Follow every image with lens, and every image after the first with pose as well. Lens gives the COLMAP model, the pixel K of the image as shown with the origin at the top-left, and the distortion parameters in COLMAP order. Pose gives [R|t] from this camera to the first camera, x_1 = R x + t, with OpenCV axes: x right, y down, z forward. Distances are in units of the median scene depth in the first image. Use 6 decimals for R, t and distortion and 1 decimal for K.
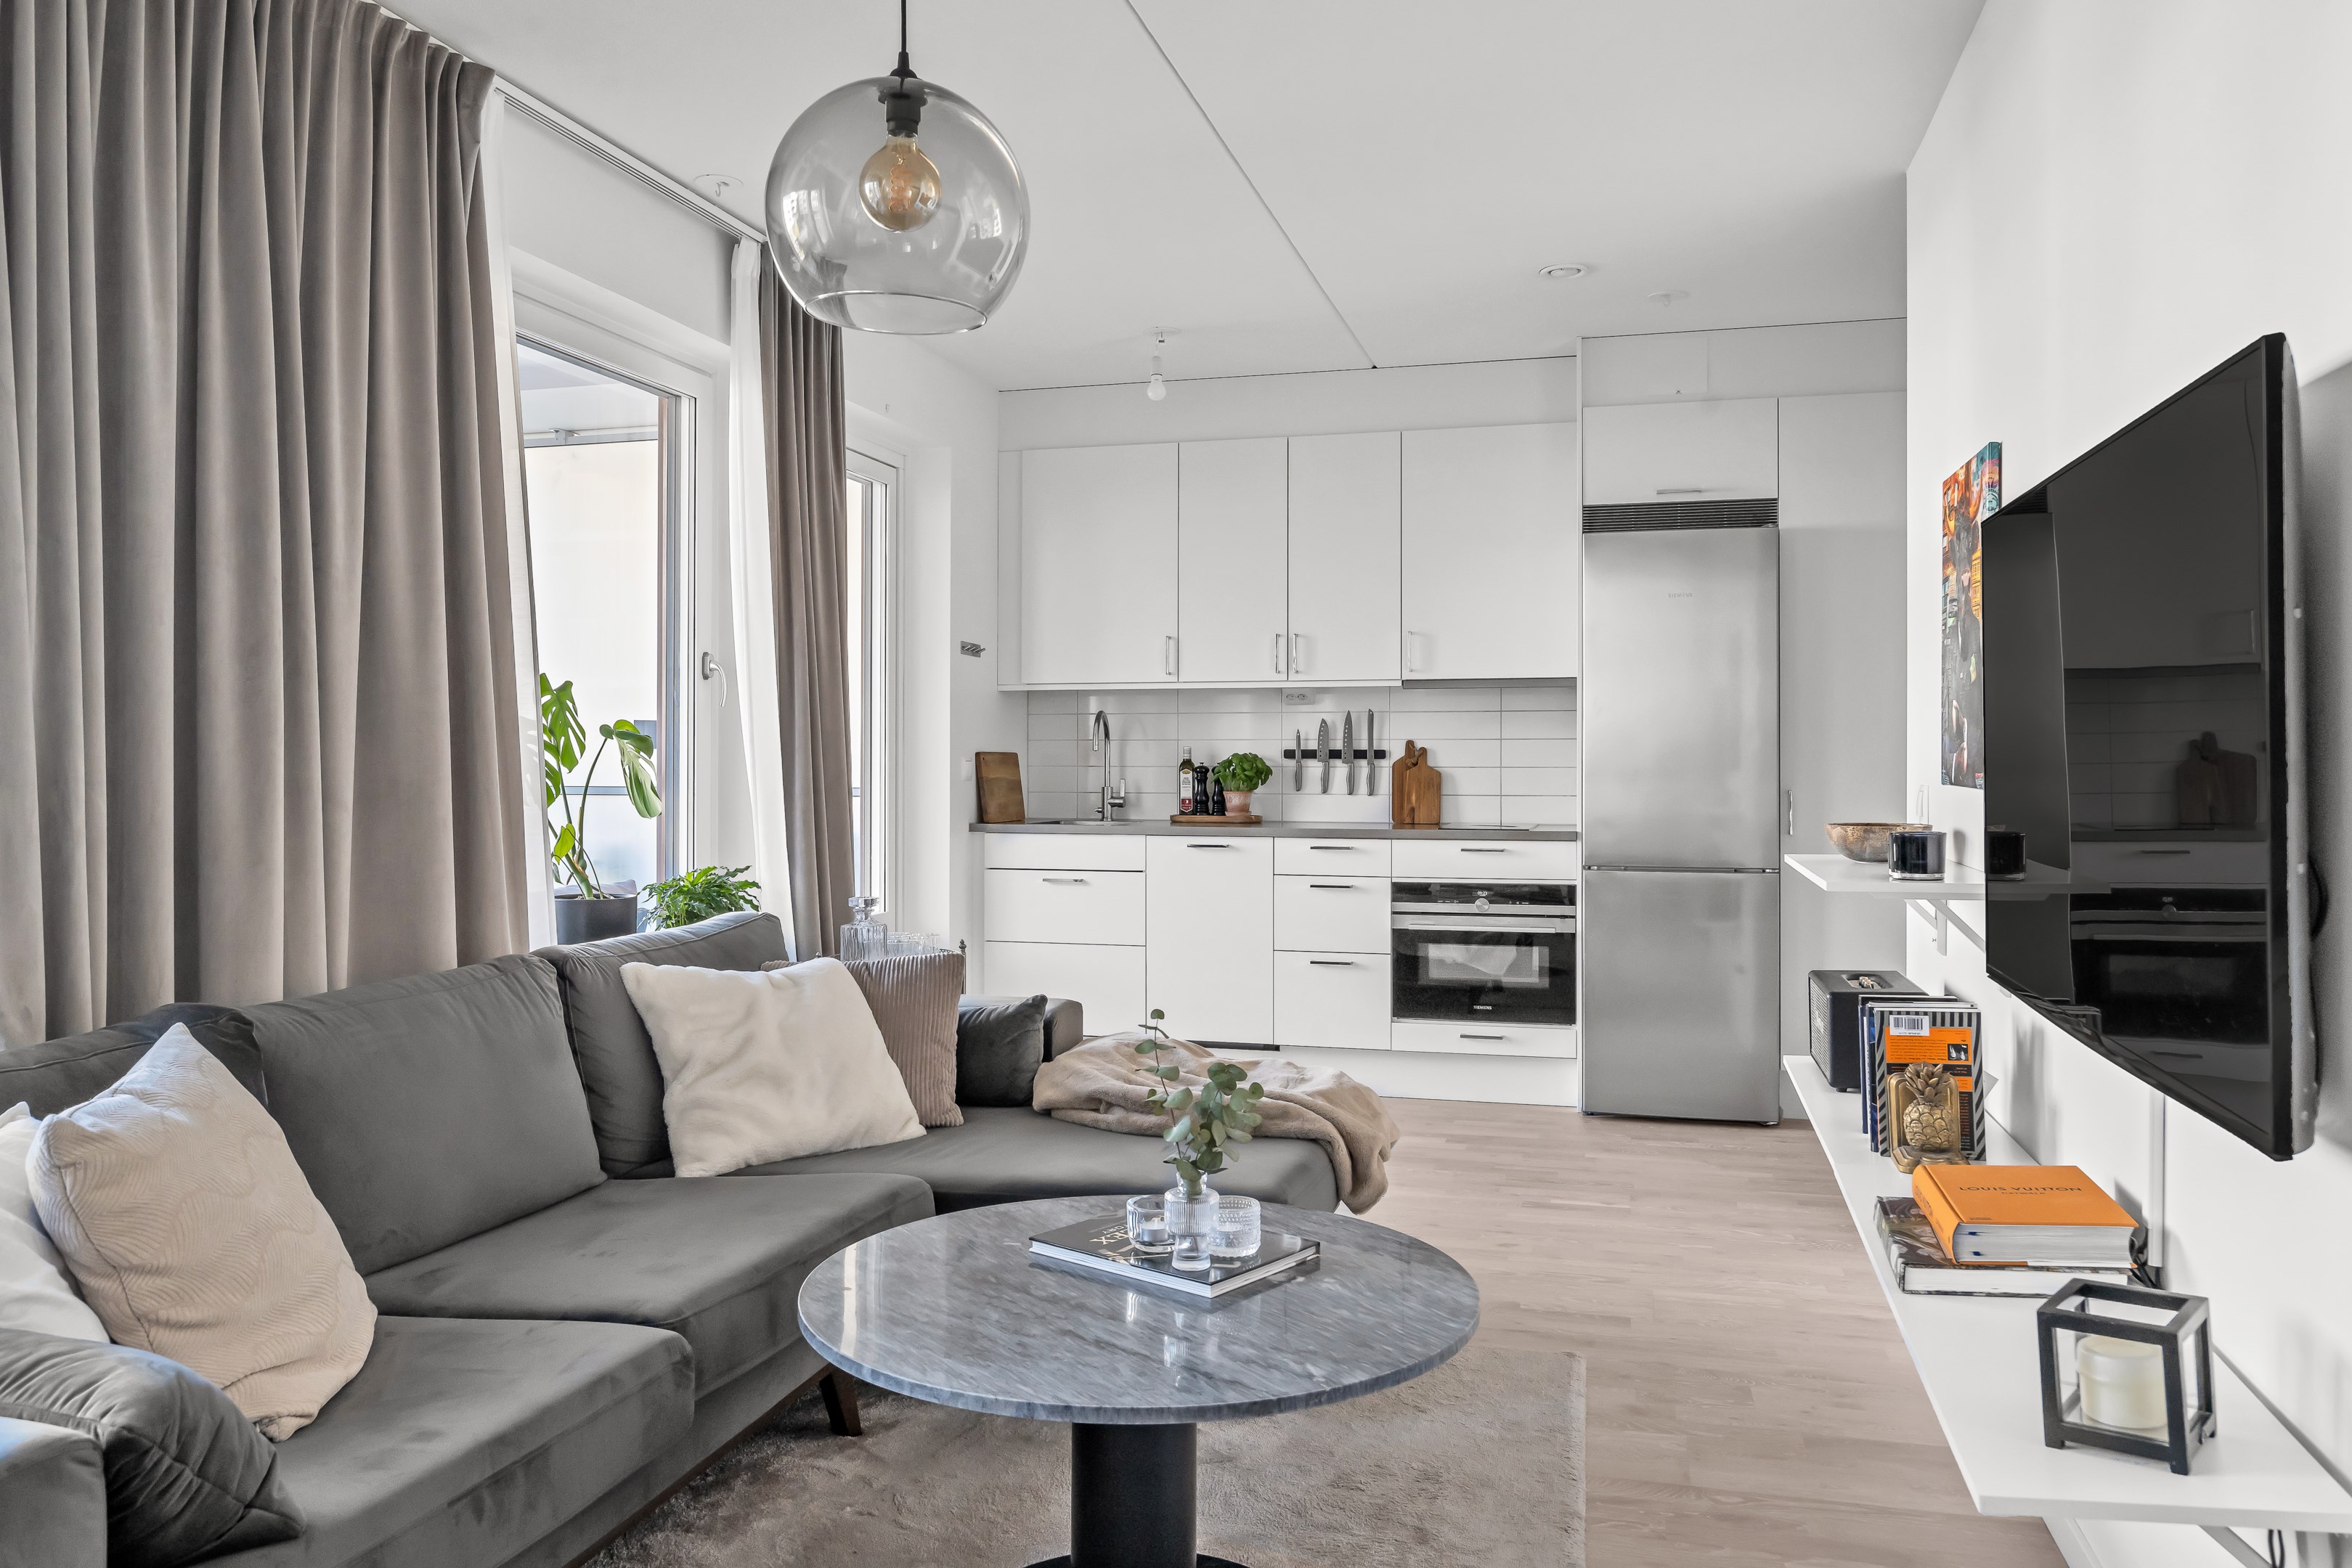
lens RADIAL K [[1660.4, 0, 1176.0], [0, 1660.4, 784.0], [0, 0, 1]] dist [0.000150, 0.000007]
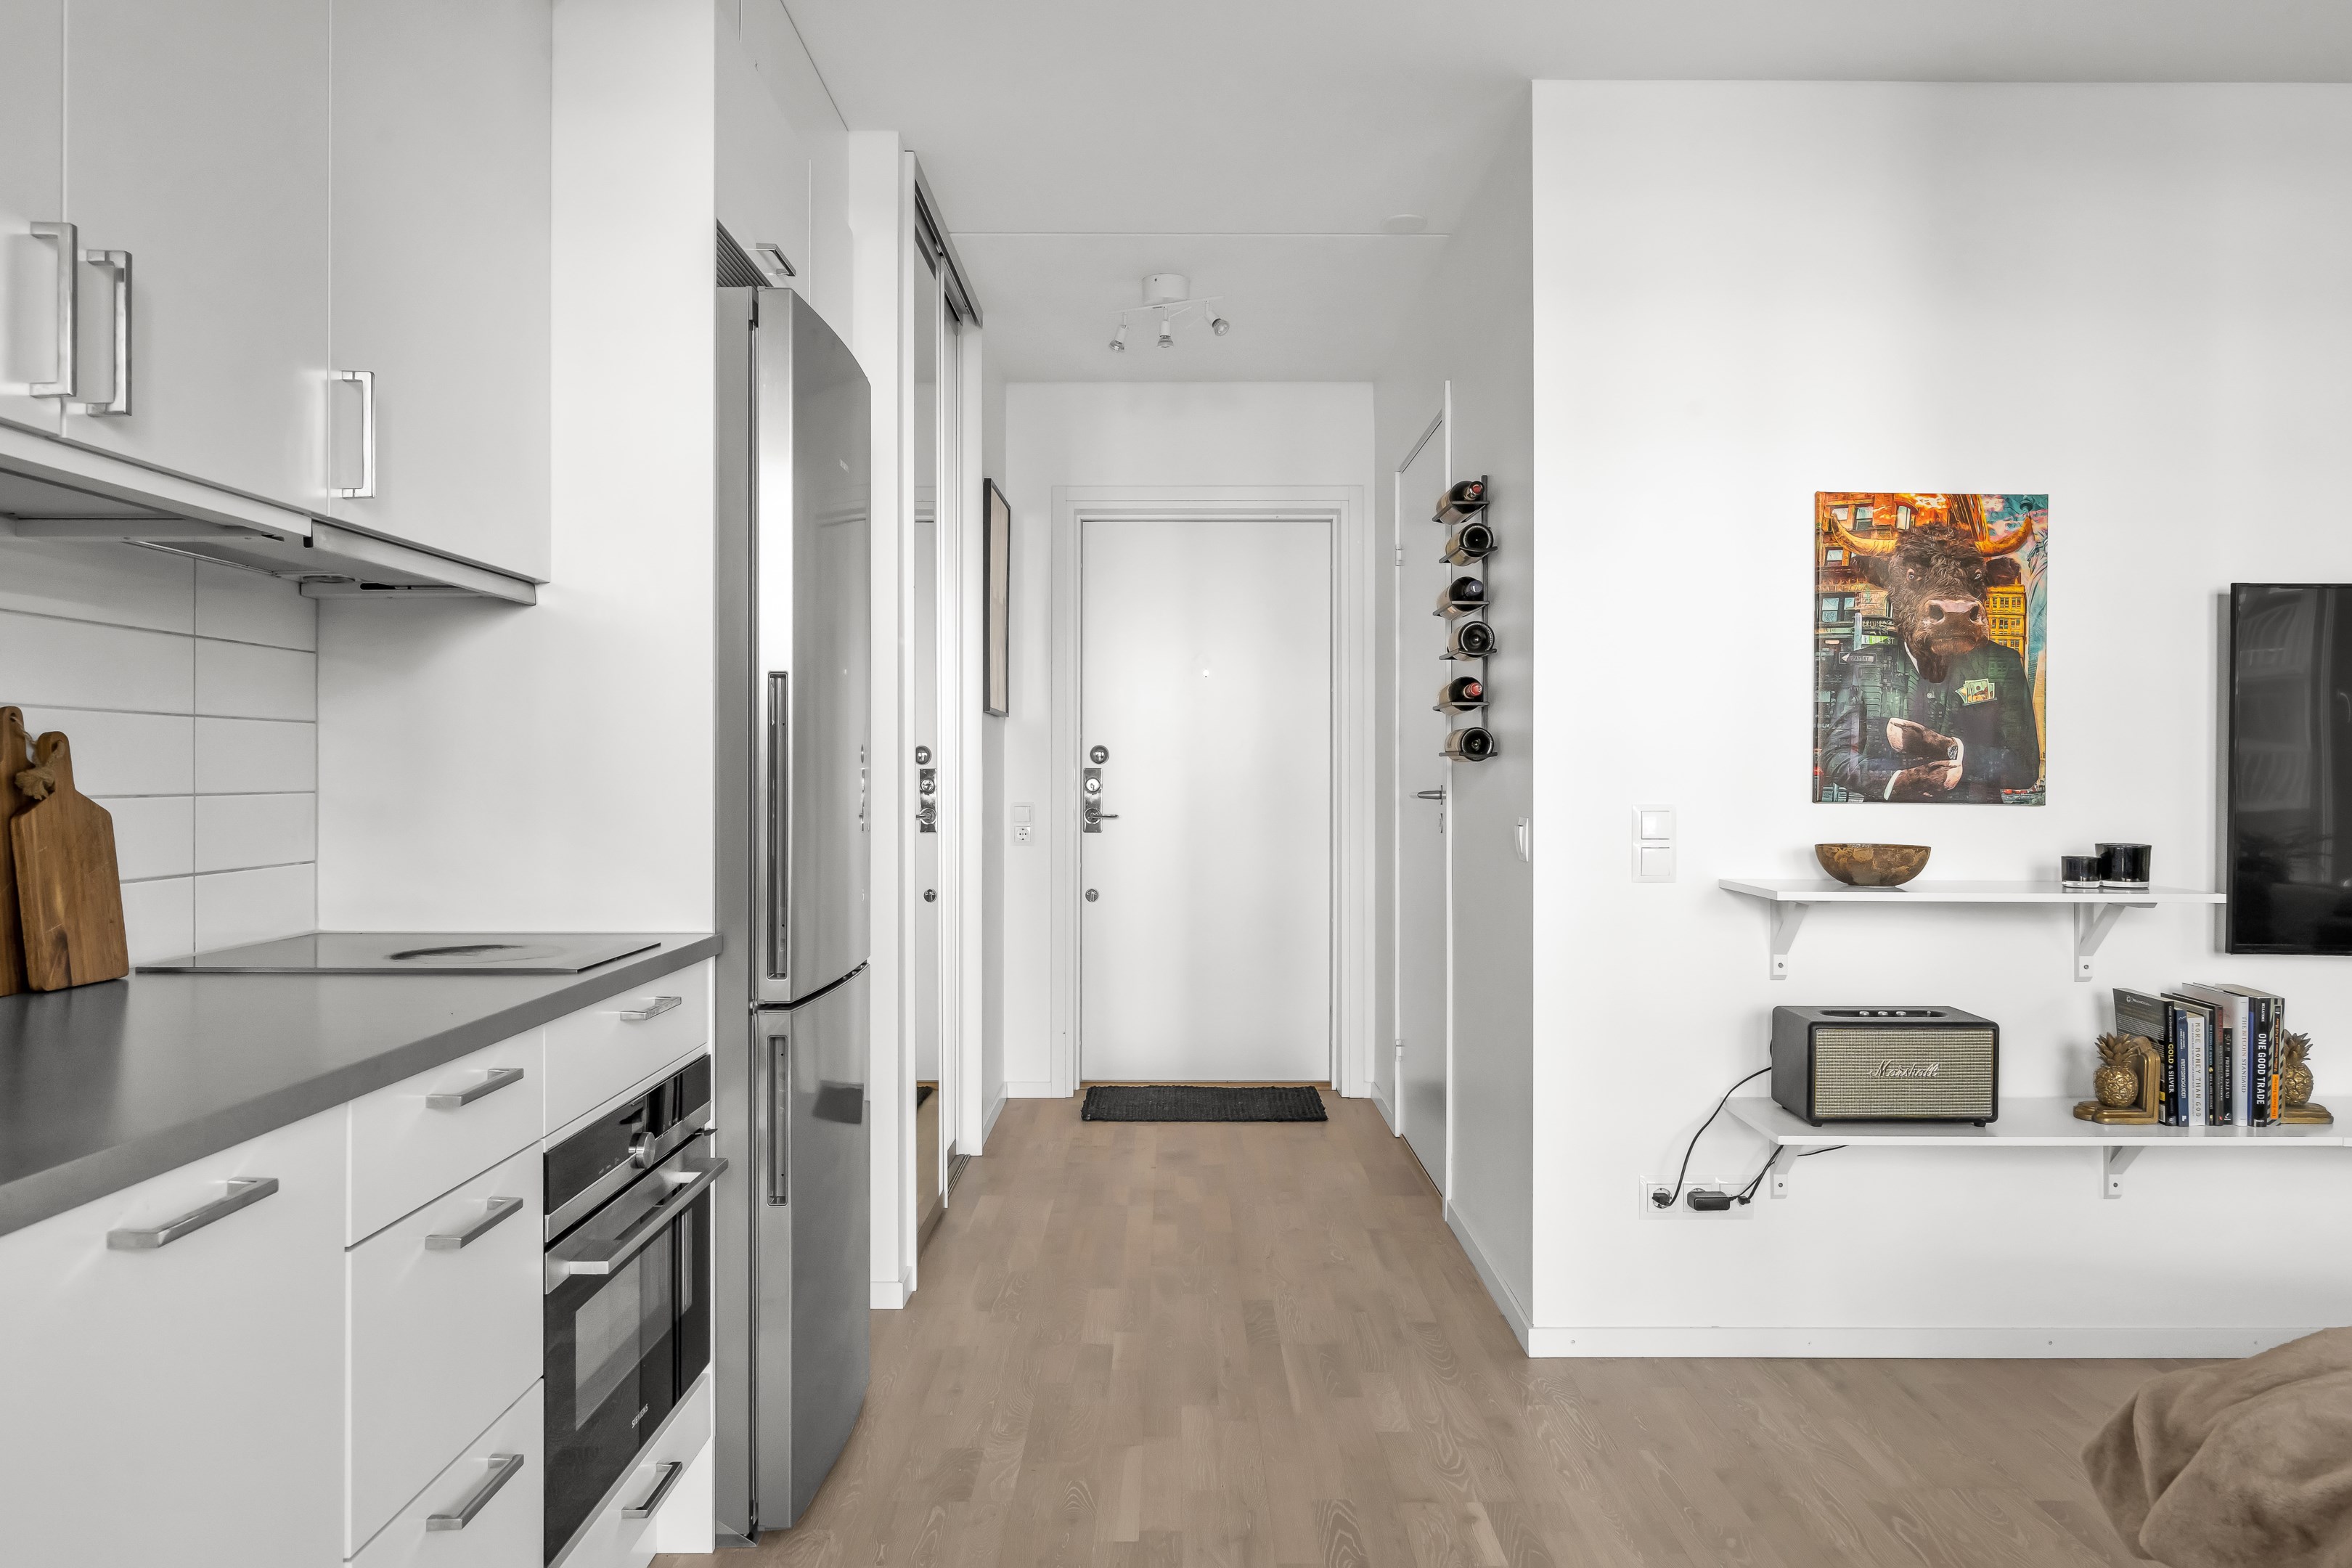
lens RADIAL K [[1620.1, 0, 1176.0], [0, 1620.1, 784.0], [0, 0, 1]] dist [-0.000085, 0.000539]
pose [[-0.285282, -0.009018, 0.958401, -0.210385], [-0.001713, 0.999959, 0.008899, -0.016946], [-0.958442, 0.000897, -0.285285, 0.971644]]
